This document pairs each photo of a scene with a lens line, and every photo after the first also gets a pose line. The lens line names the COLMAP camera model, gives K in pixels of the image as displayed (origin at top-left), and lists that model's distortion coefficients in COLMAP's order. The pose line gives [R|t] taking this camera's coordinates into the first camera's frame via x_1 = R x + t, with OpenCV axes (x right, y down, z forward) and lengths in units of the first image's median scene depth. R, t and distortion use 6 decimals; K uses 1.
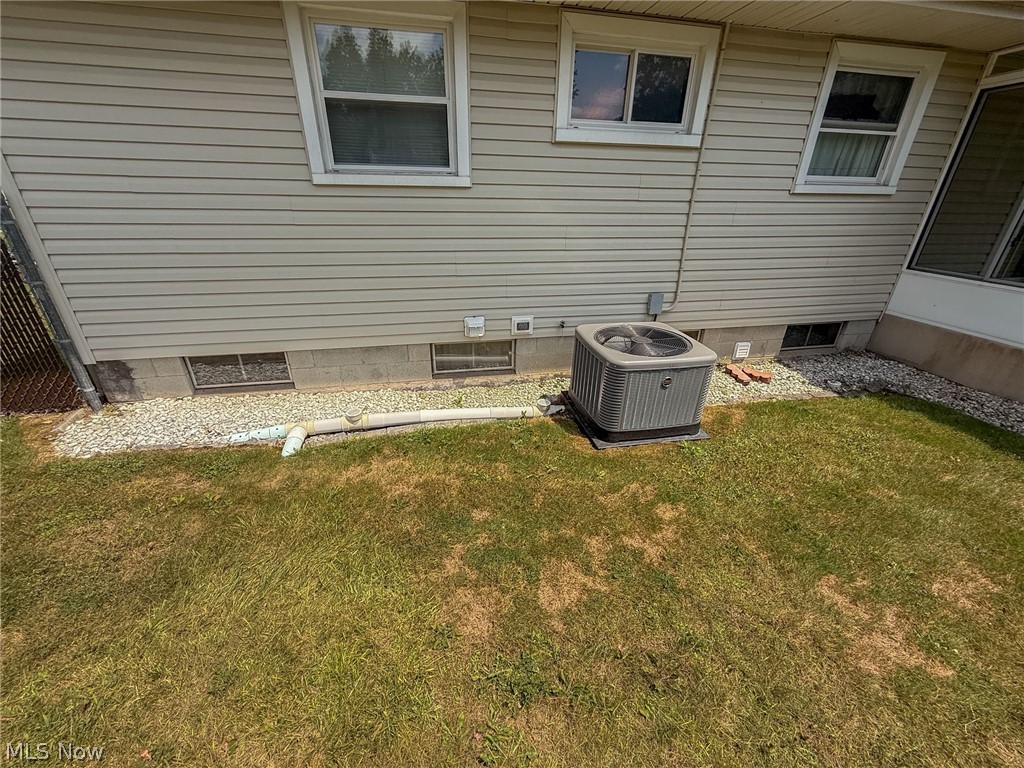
lens RADIAL K [[408.5, 0, 510.9], [0, 408.5, 383.4], [0, 0, 1]] dist [0.001641, -0.000371]
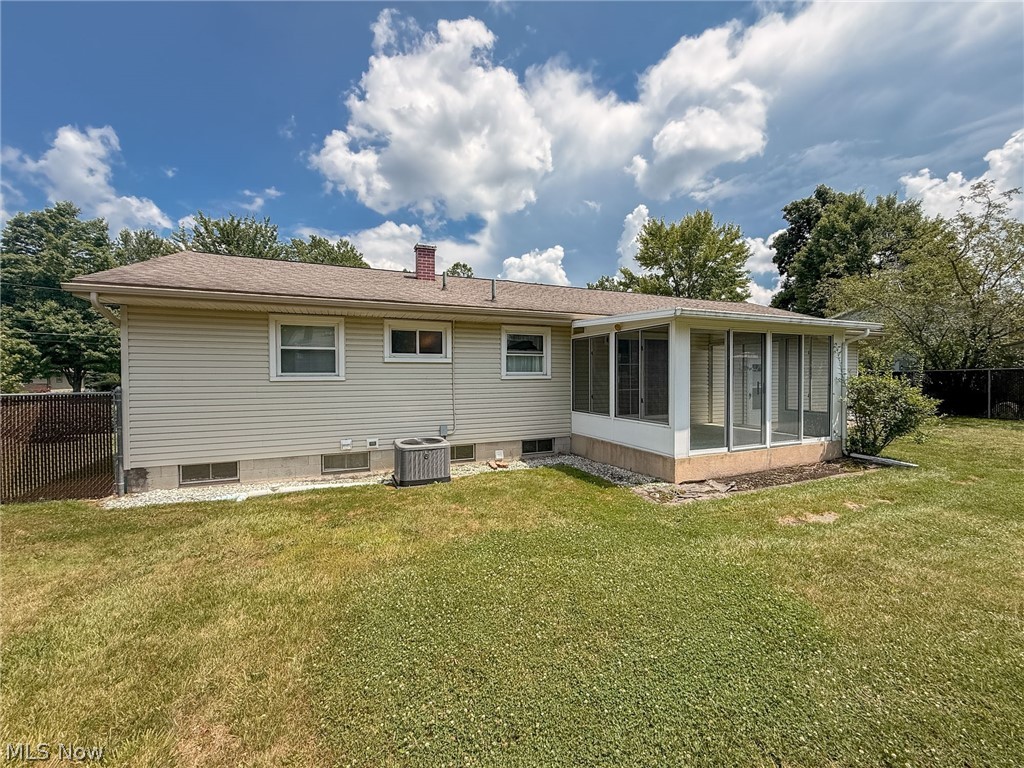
lens RADIAL K [[408.5, 0, 511.5], [0, 408.5, 383.7], [0, 0, 1]] dist [0.001641, -0.000371]
pose [[0.980456, -0.024045, 0.195264, 0.323554], [0.101523, 0.911984, -0.397465, 0.469347], [-0.168521, 0.409521, 0.896601, -1.045135]]
